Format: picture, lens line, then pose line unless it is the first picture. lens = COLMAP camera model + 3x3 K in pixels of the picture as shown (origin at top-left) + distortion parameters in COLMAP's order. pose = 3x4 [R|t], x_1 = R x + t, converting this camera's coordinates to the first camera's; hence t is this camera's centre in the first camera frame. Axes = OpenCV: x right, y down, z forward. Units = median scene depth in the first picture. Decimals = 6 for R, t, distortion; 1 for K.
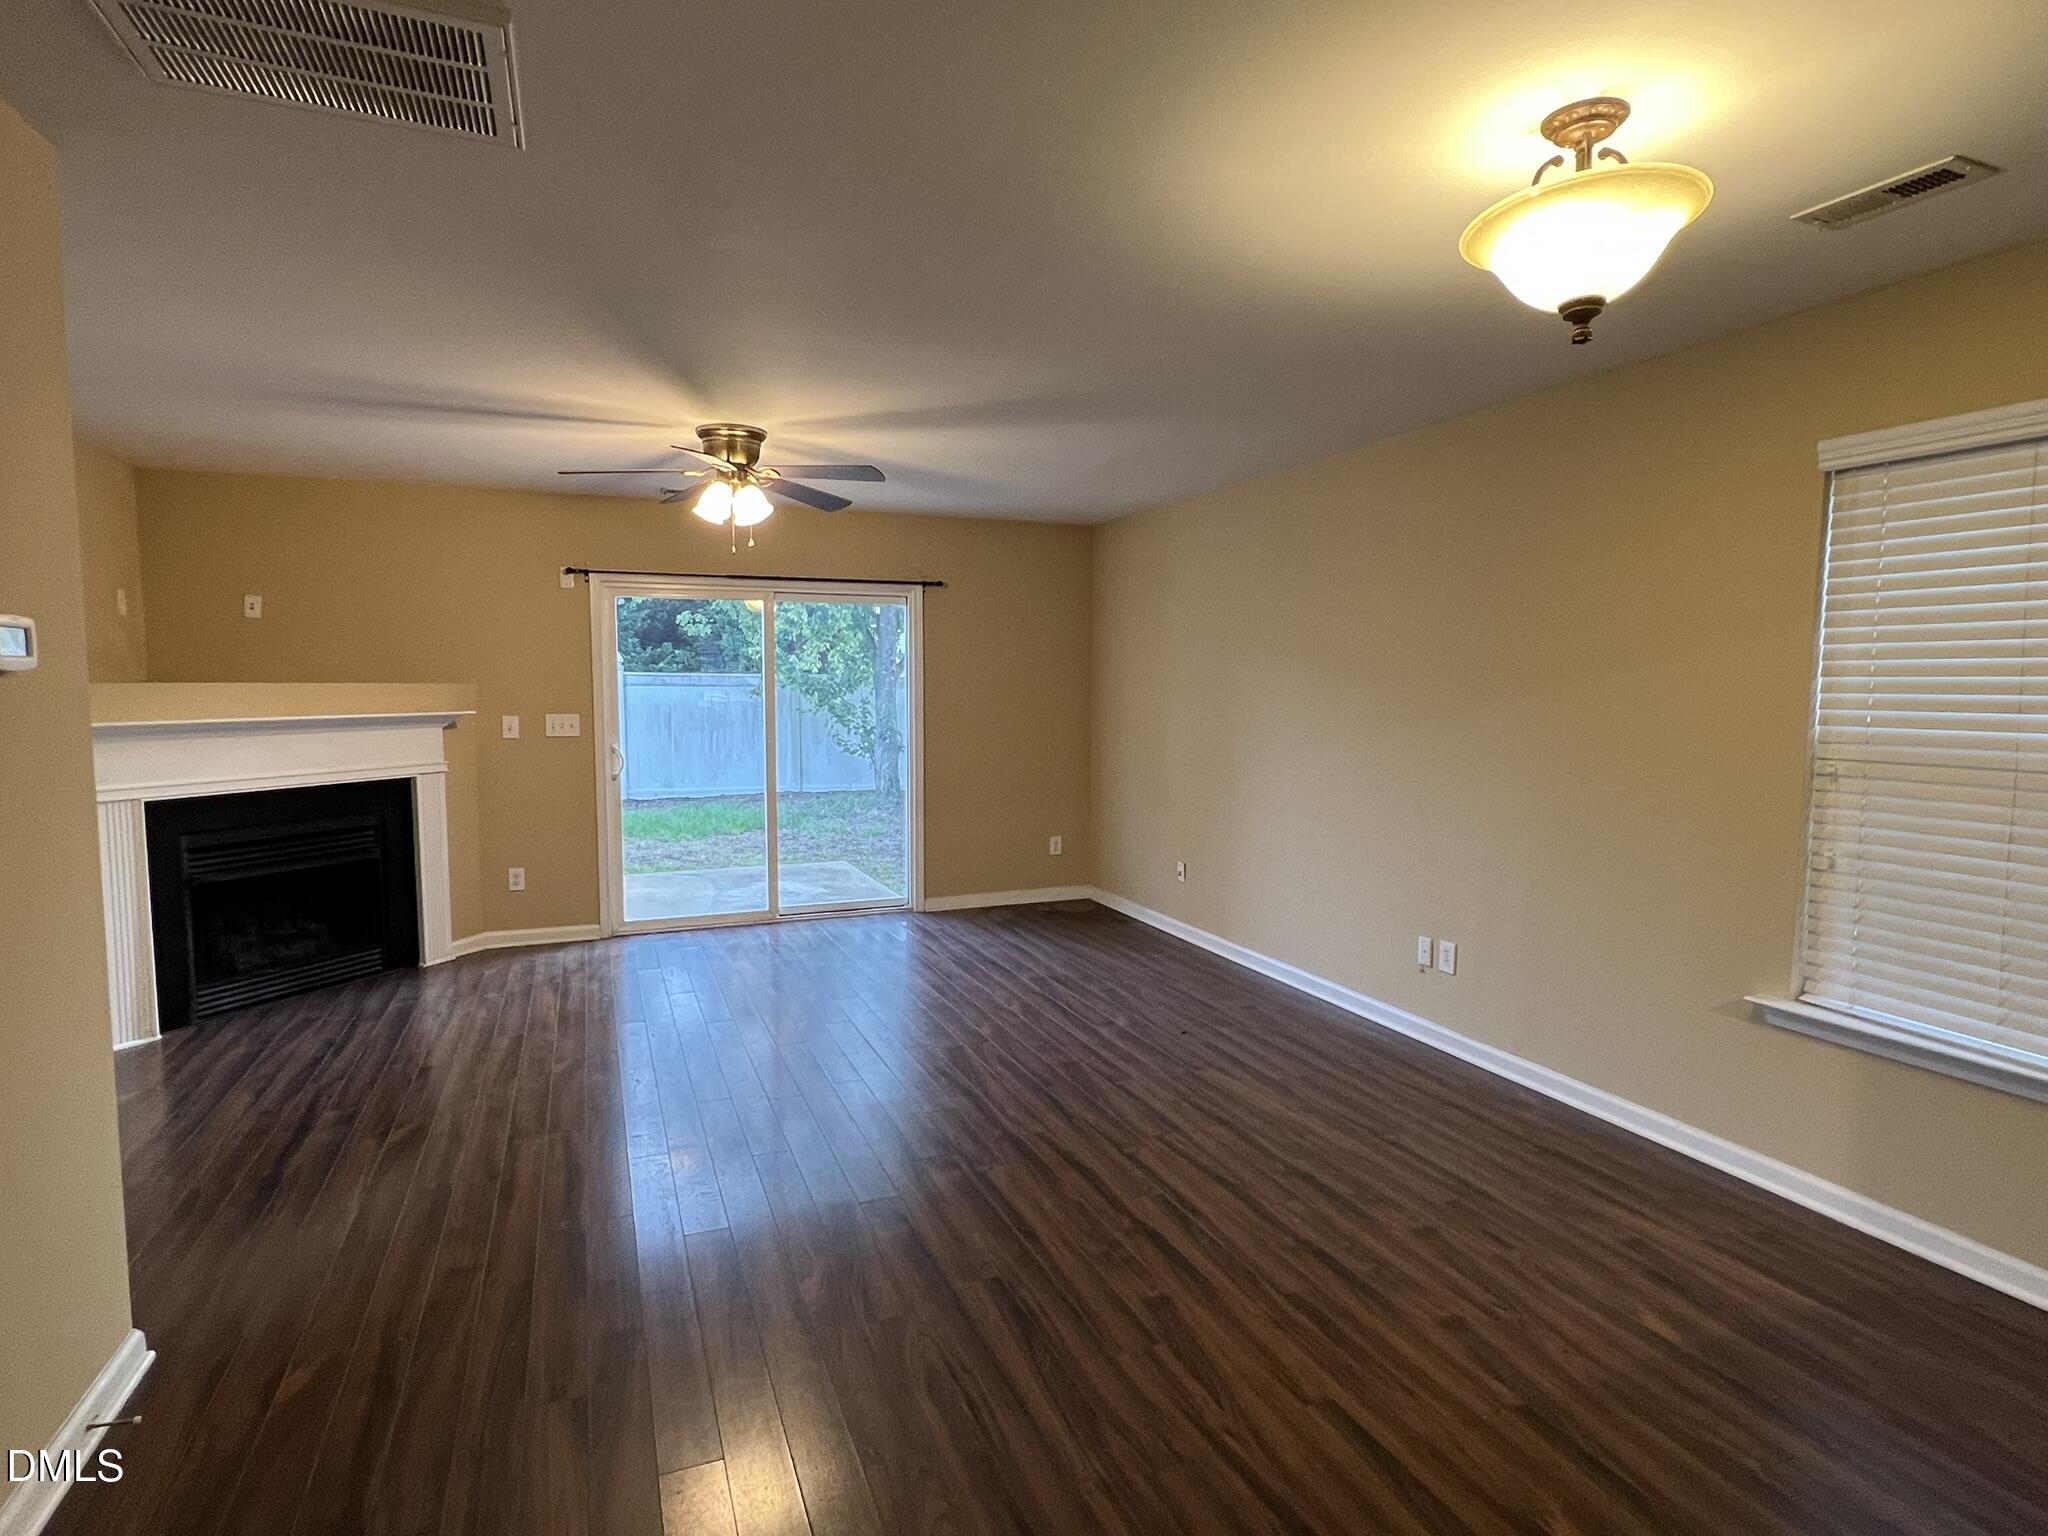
lens RADIAL K [[1076.9, 0, 1023.2], [0, 1076.9, 766.6], [0, 0, 1]] dist [-0.003629, -0.000013]
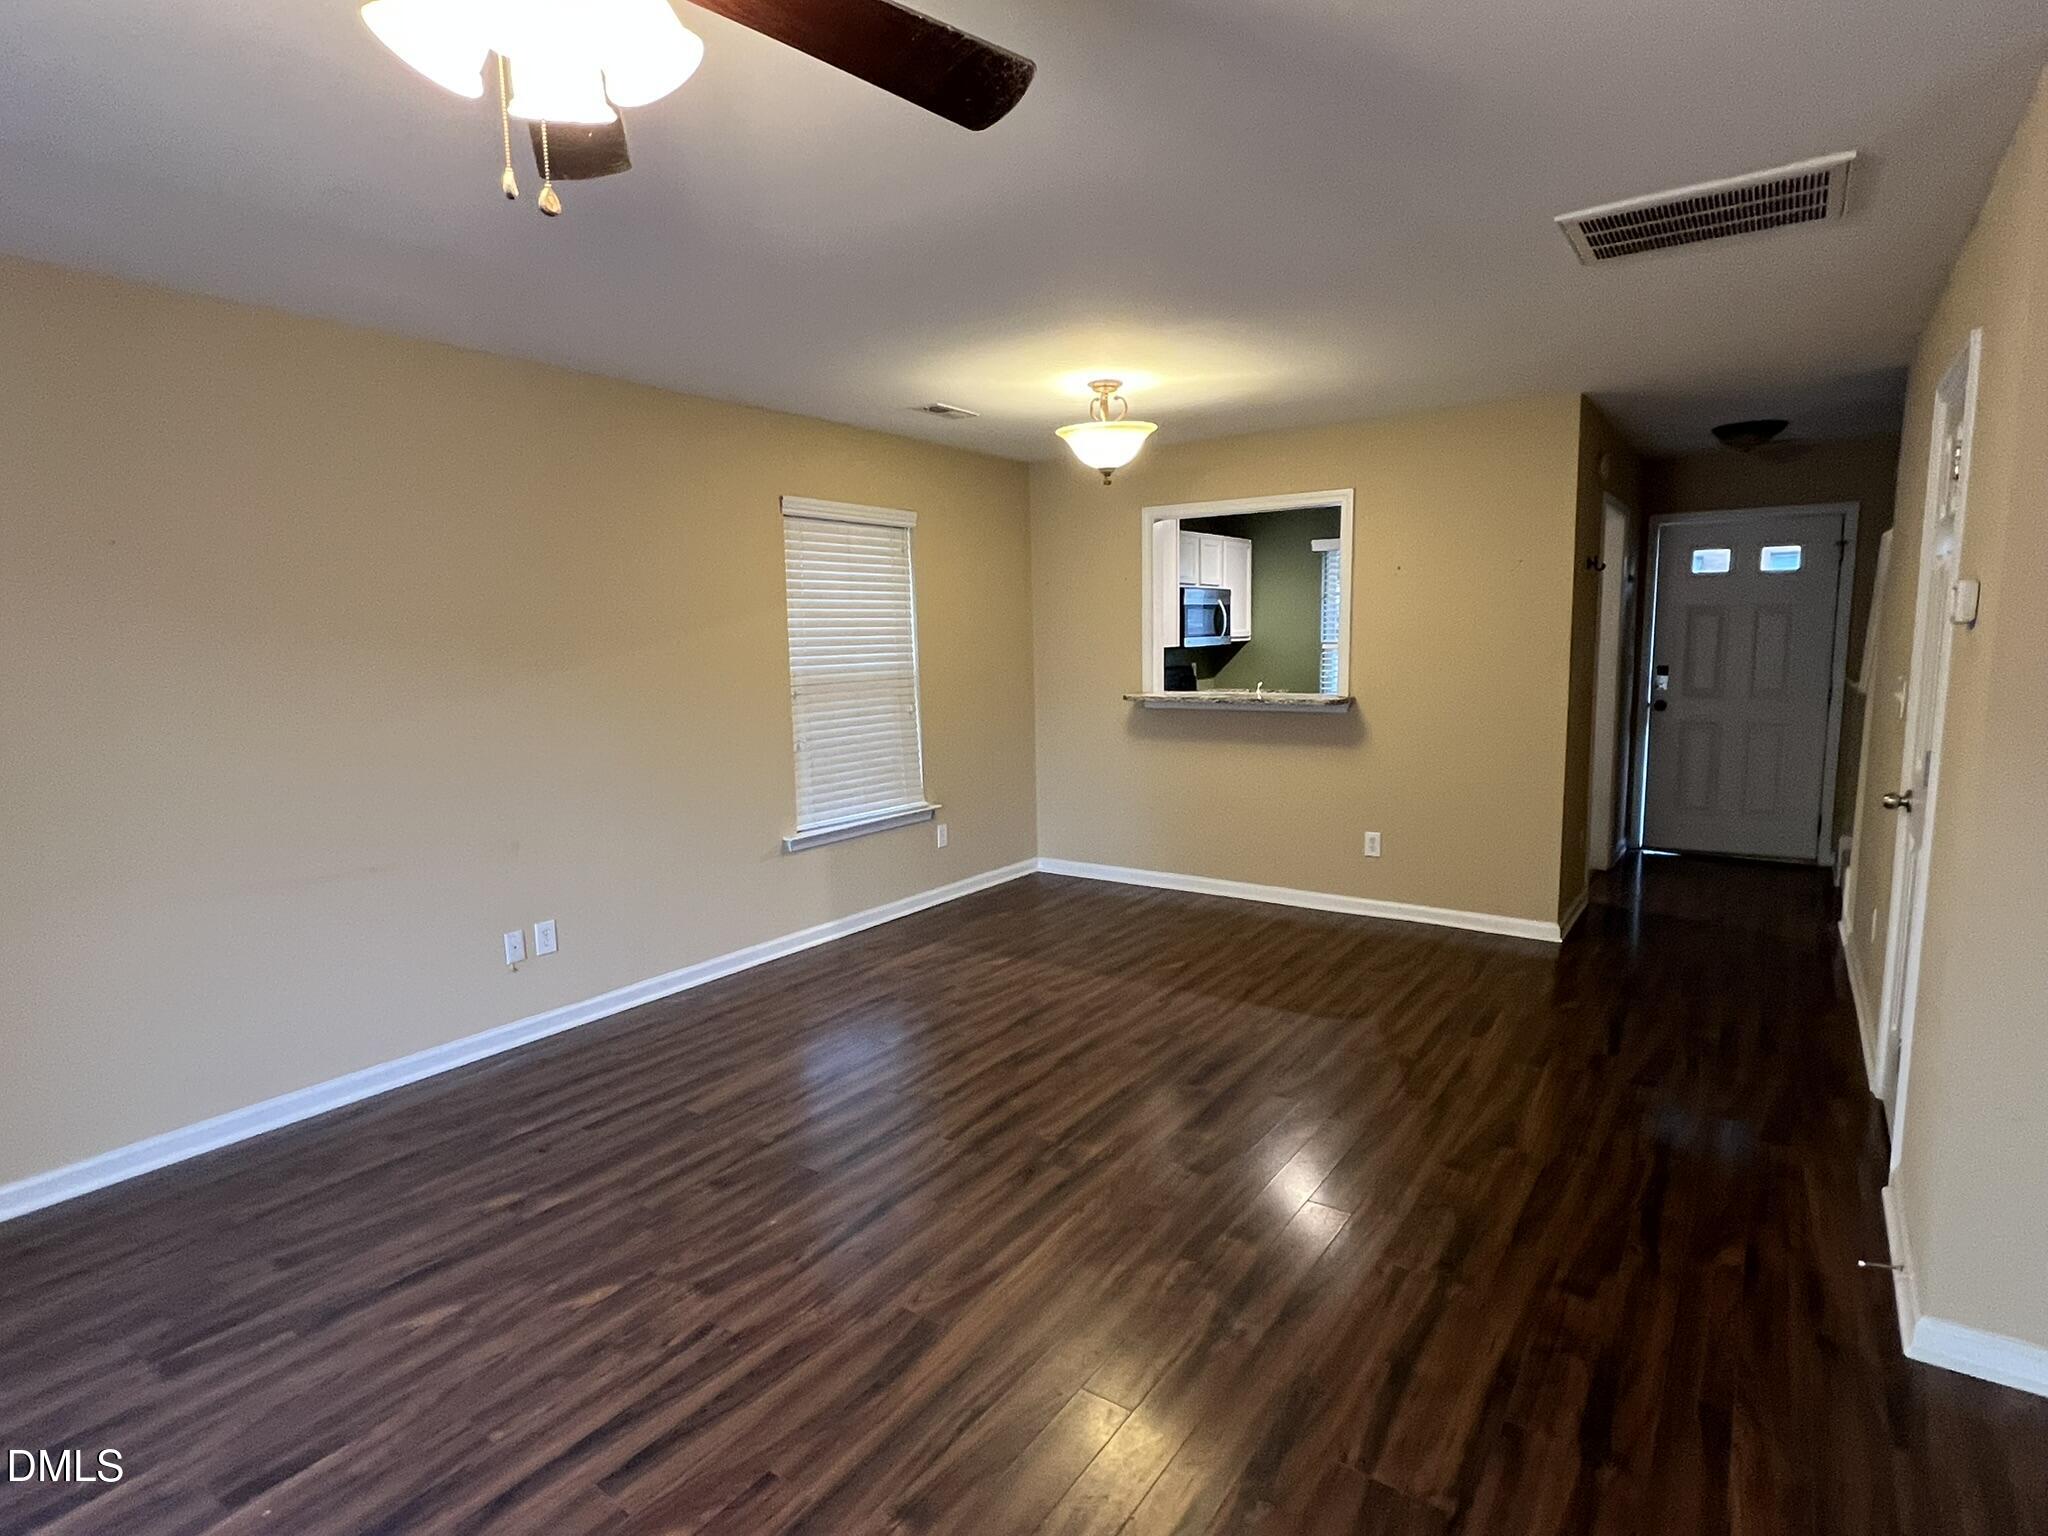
lens RADIAL K [[1076.9, 0, 1023.7], [0, 1076.9, 773.2], [0, 0, 1]] dist [-0.003629, -0.000013]
pose [[-0.541608, -0.103692, 0.834212, -0.867875], [0.080785, 0.981350, 0.174431, -0.136779], [-0.836741, 0.161865, -0.523130, 1.588574]]
